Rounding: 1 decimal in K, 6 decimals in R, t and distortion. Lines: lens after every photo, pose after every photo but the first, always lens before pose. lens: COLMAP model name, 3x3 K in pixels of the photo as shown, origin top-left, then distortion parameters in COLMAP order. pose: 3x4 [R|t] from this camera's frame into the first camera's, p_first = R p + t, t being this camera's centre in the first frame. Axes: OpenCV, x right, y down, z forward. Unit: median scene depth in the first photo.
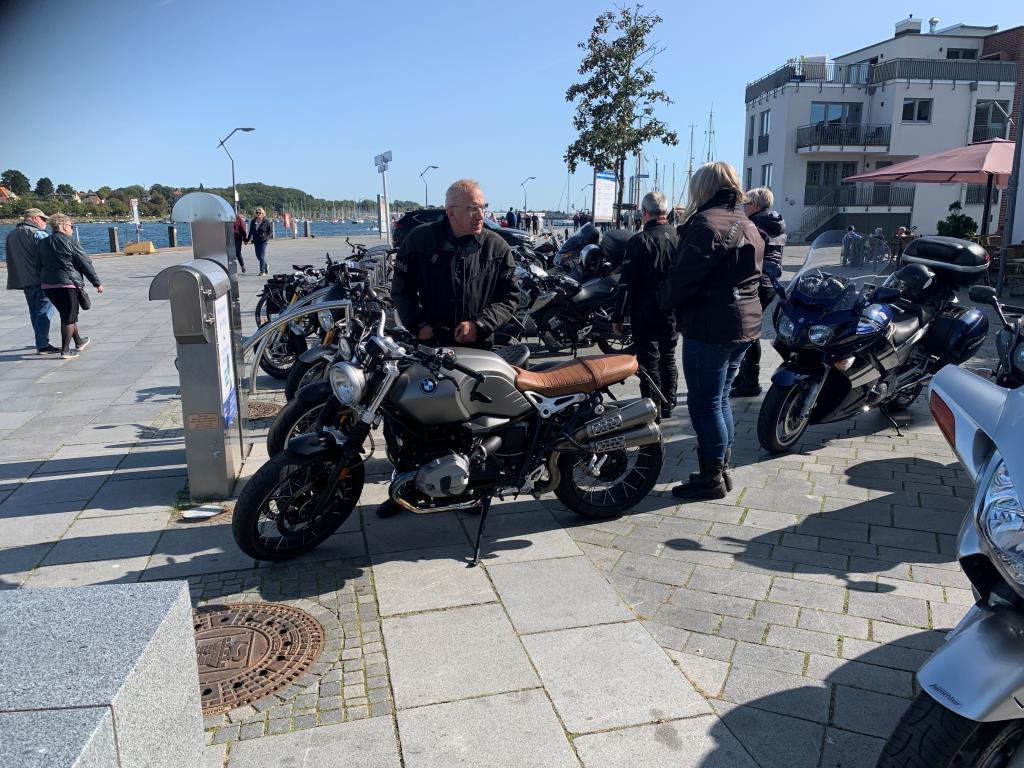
lens RADIAL K [[773.2, 0, 512.0], [0, 773.2, 384.0], [0, 0, 1]] dist [0.009455, -0.008443]
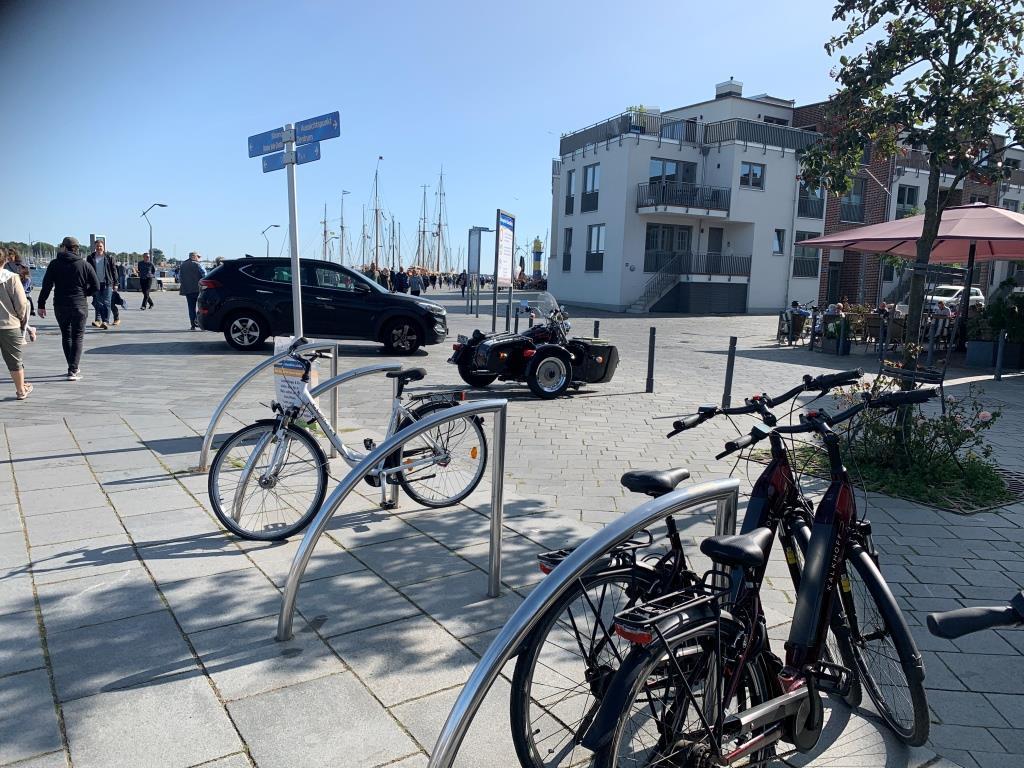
lens RADIAL K [[768.0, 0, 512.0], [0, 768.0, 384.0], [0, 0, 1]] dist [0.117094, -0.203778]
pose [[0.934658, -0.014084, 0.355269, -0.661026], [0.039467, 0.997150, -0.064303, -0.396481], [-0.353350, 0.074123, 0.932550, 1.839776]]
